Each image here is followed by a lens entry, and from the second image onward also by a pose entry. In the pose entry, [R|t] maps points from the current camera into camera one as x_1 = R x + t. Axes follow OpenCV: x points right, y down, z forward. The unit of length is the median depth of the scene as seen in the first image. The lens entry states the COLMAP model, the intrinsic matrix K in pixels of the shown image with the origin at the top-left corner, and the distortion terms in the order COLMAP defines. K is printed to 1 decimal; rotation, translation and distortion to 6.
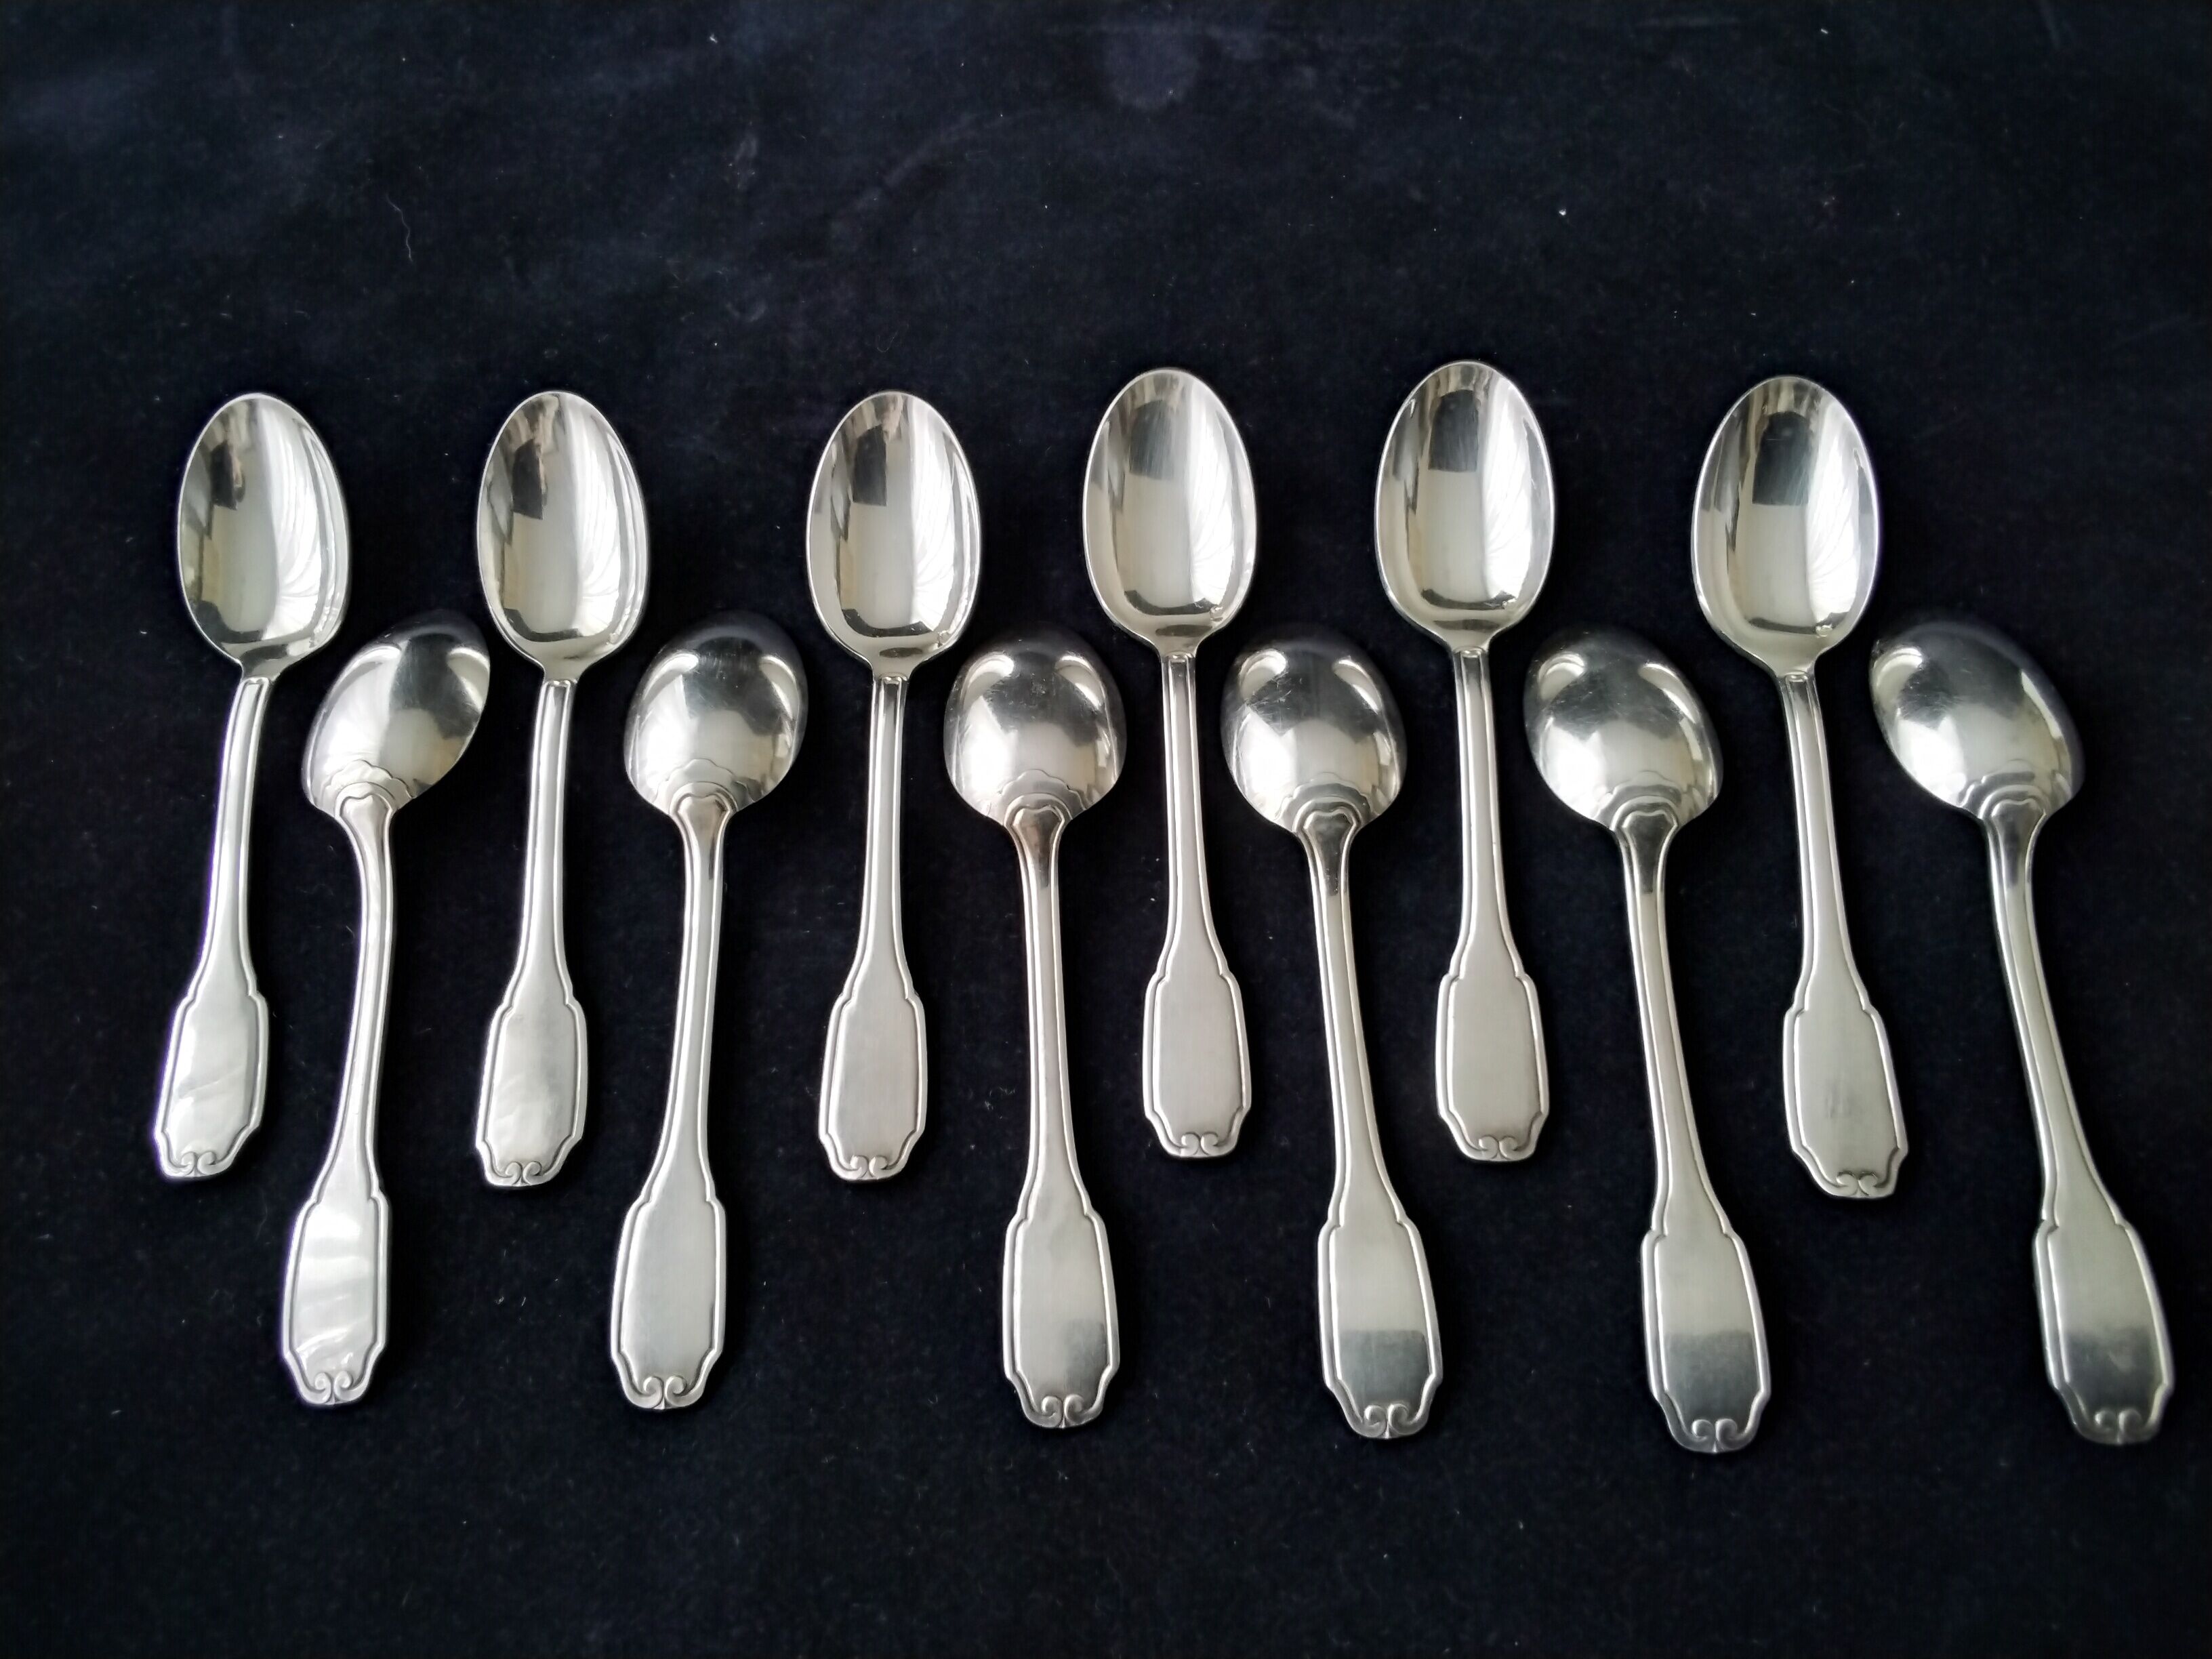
lens RADIAL K [[1754.2, 0, 1106.4], [0, 1754.2, 817.0], [0, 0, 1]] dist [0.039243, -0.088016]
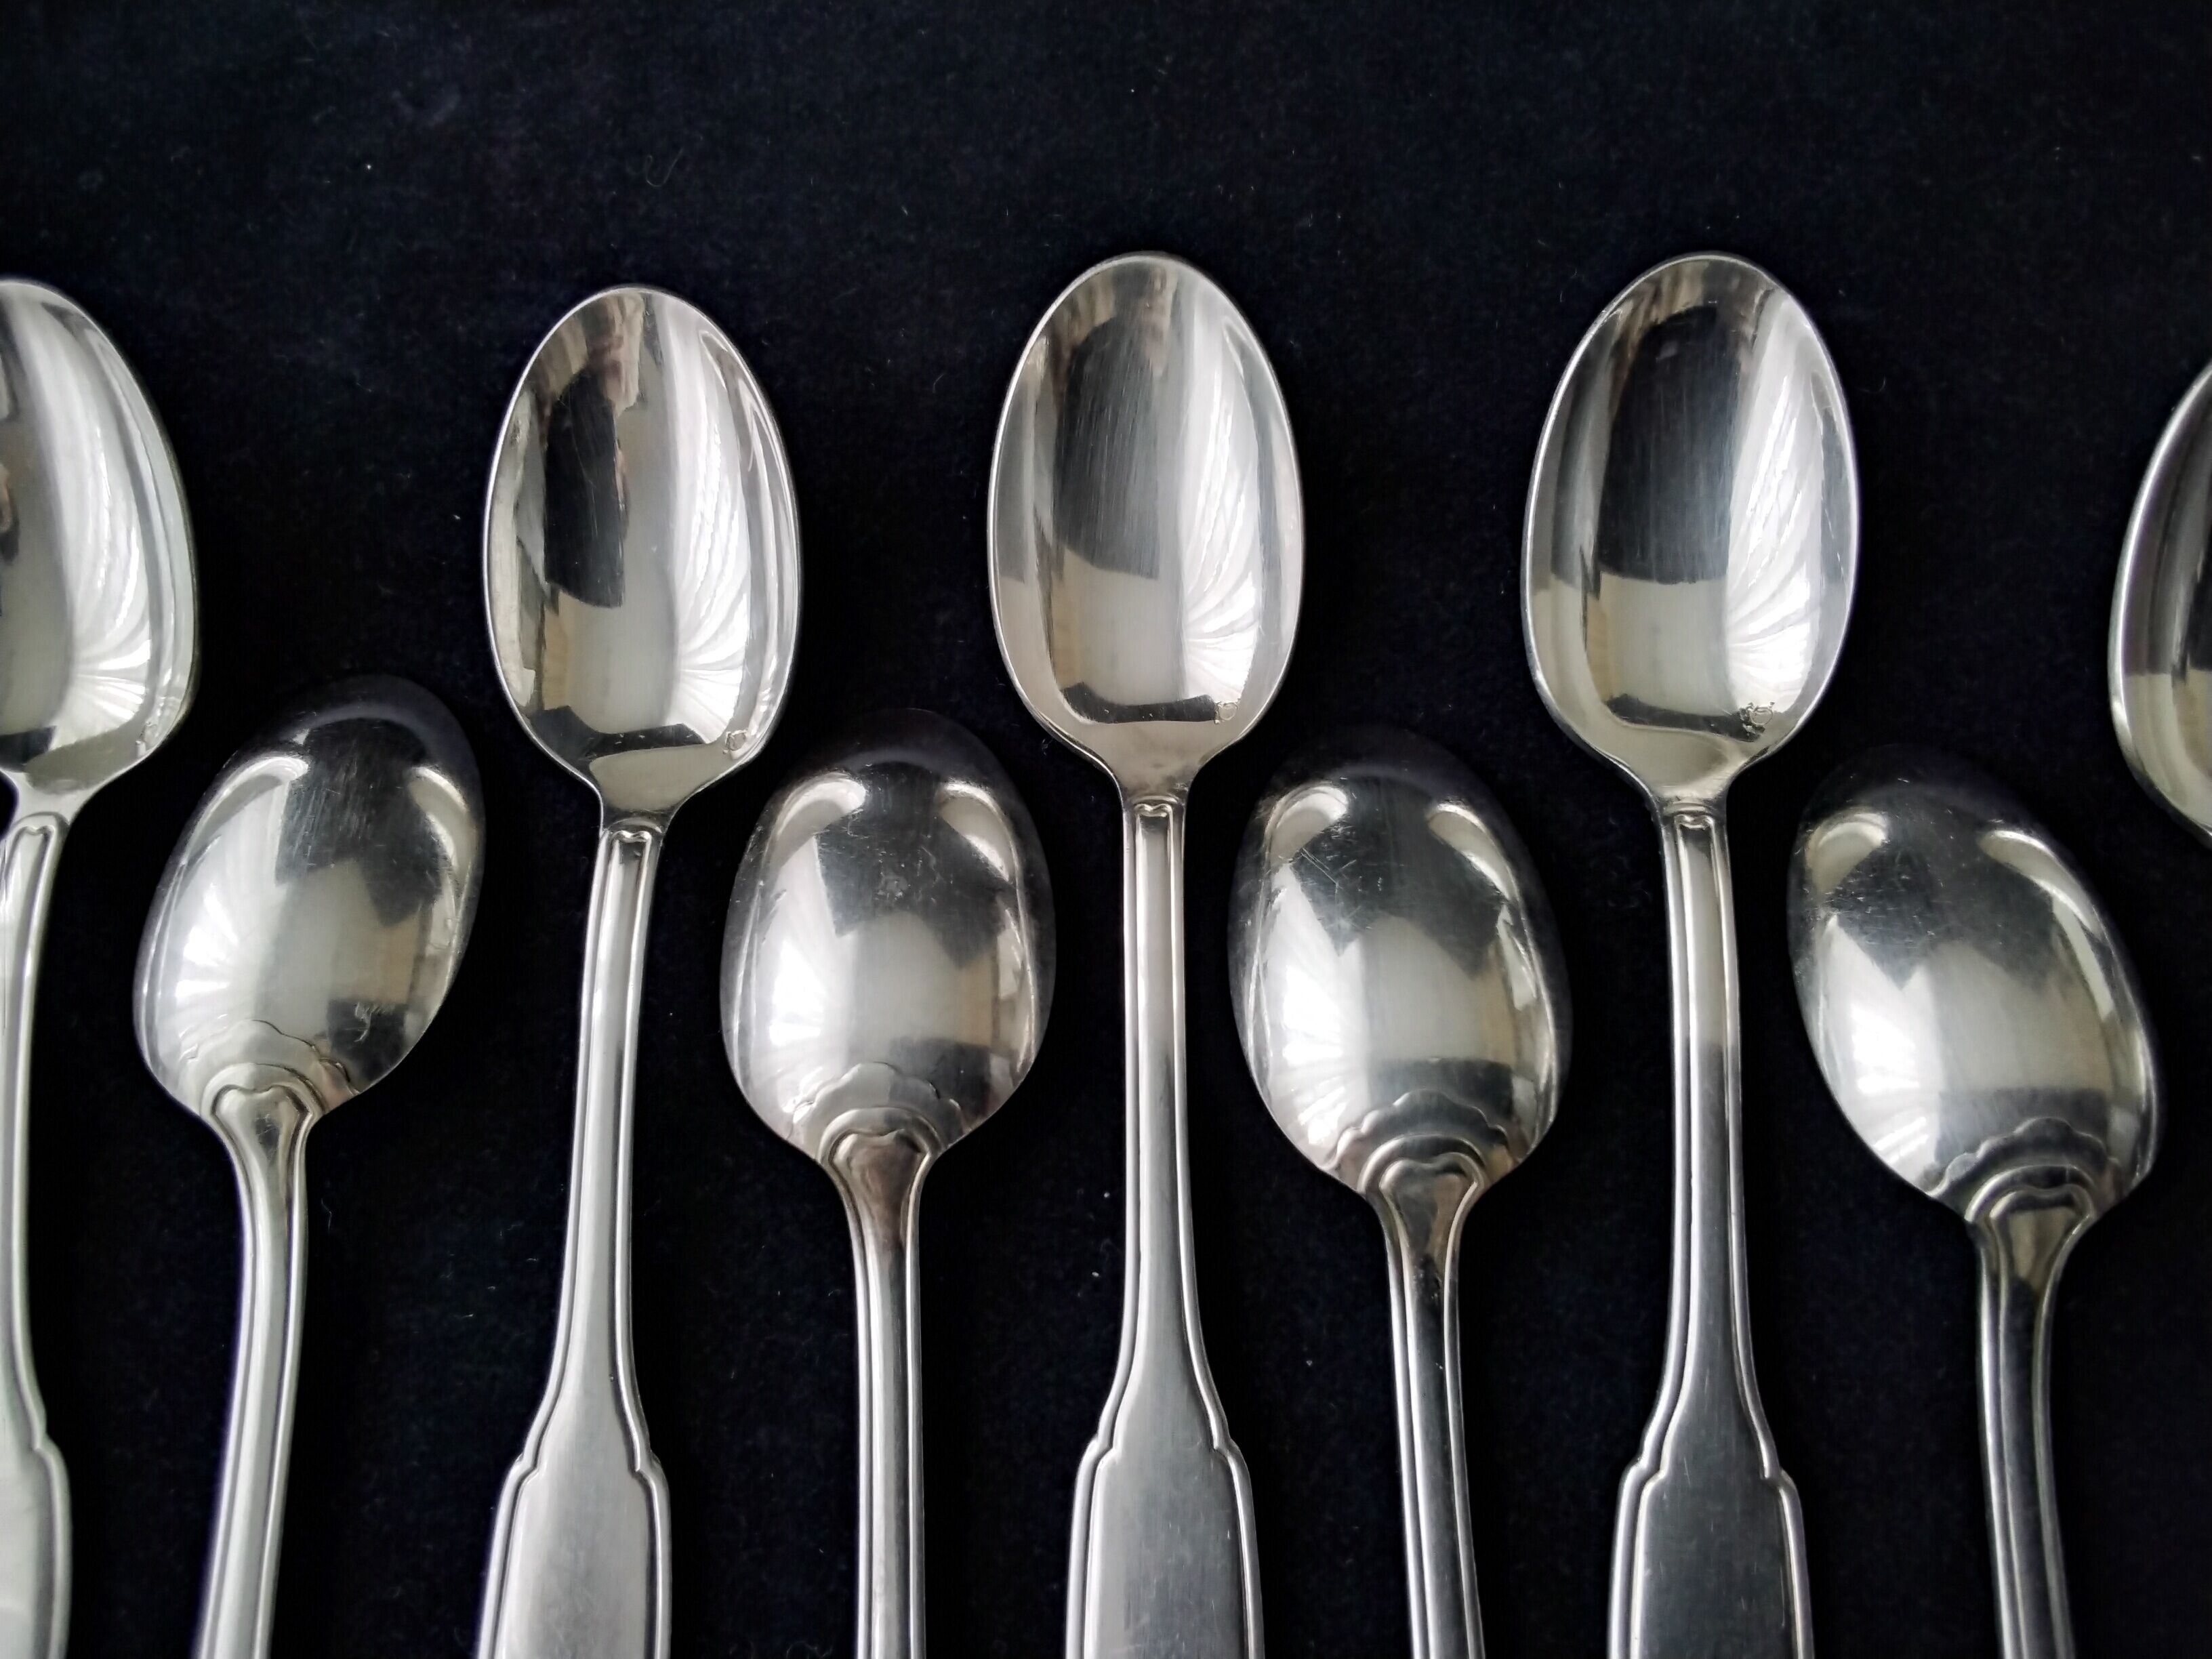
lens RADIAL K [[1754.2, 0, 1096.4], [0, 1754.2, 825.2], [0, 0, 1]] dist [0.039243, -0.088016]
pose [[0.999804, 0.019686, -0.002006, 0.025319], [-0.019164, 0.988559, 0.149613, -0.175692], [0.004928, -0.149545, 0.988743, 0.480019]]
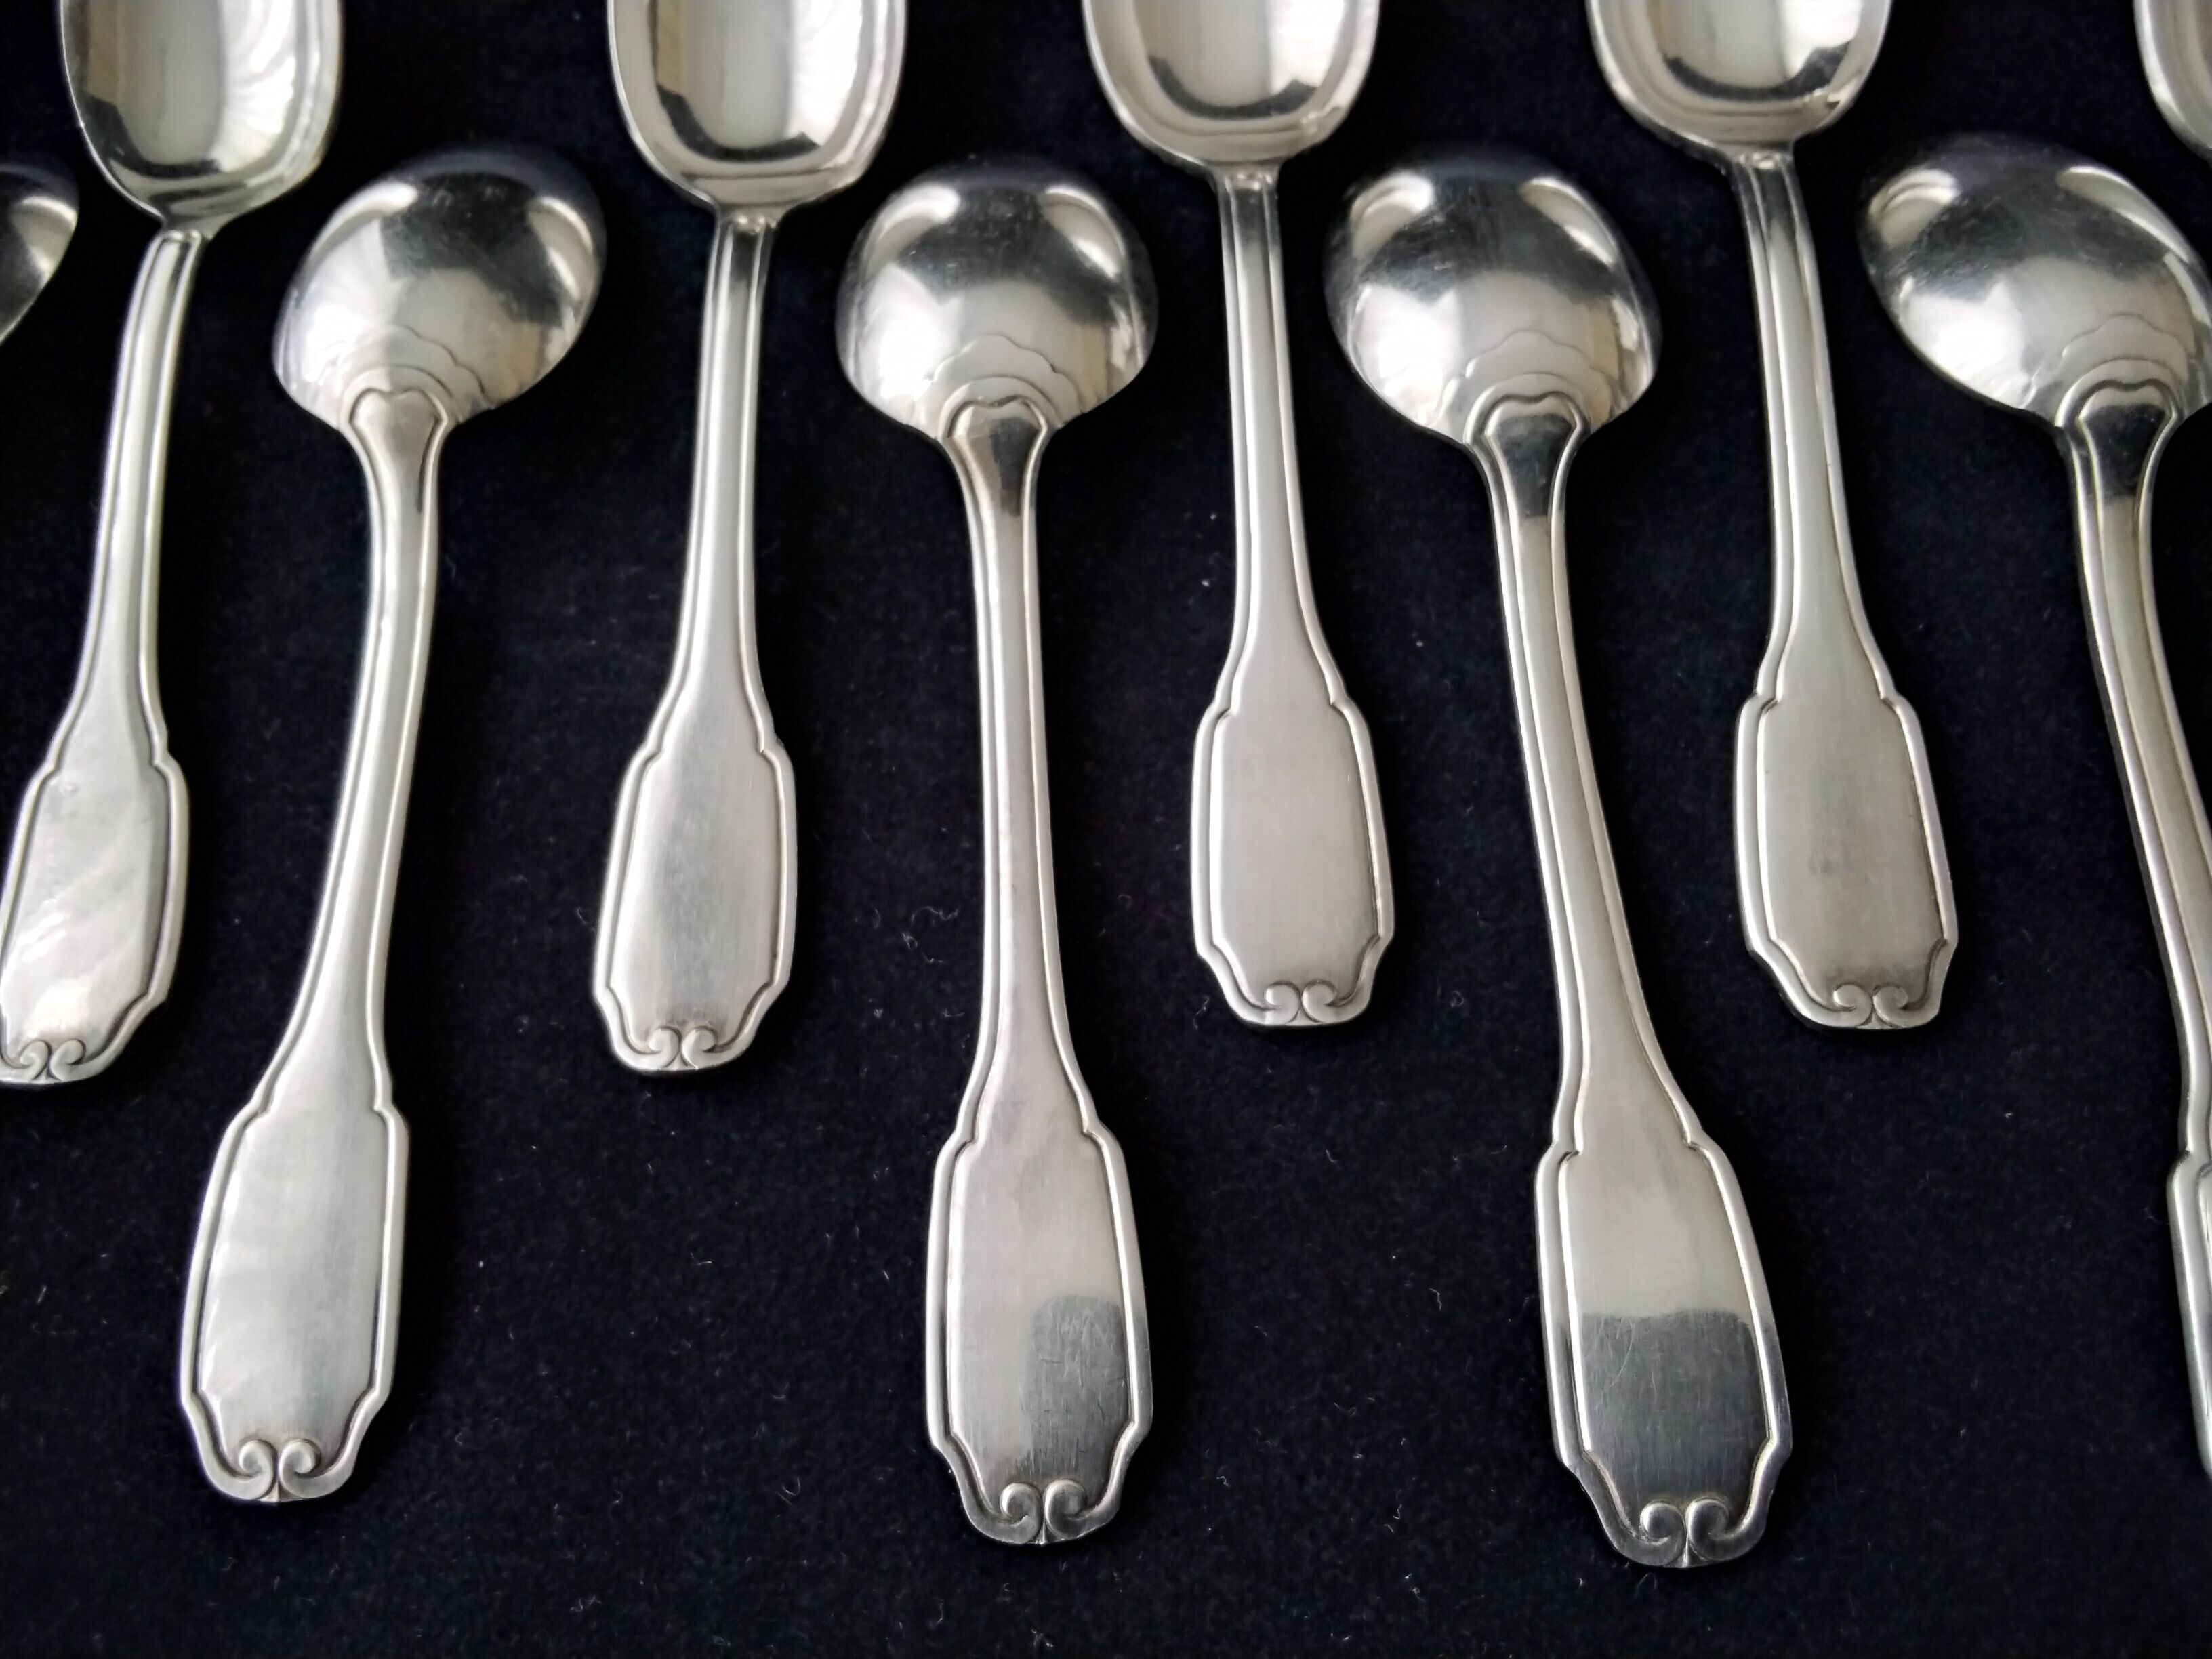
lens RADIAL K [[1754.2, 0, 1109.8], [0, 1754.2, 839.4], [0, 0, 1]] dist [0.039243, -0.088016]
pose [[0.999988, -0.002452, -0.004156, -0.002172], [0.002563, 0.999631, 0.027045, 0.114473], [0.004089, -0.027056, 0.999626, 0.439446]]
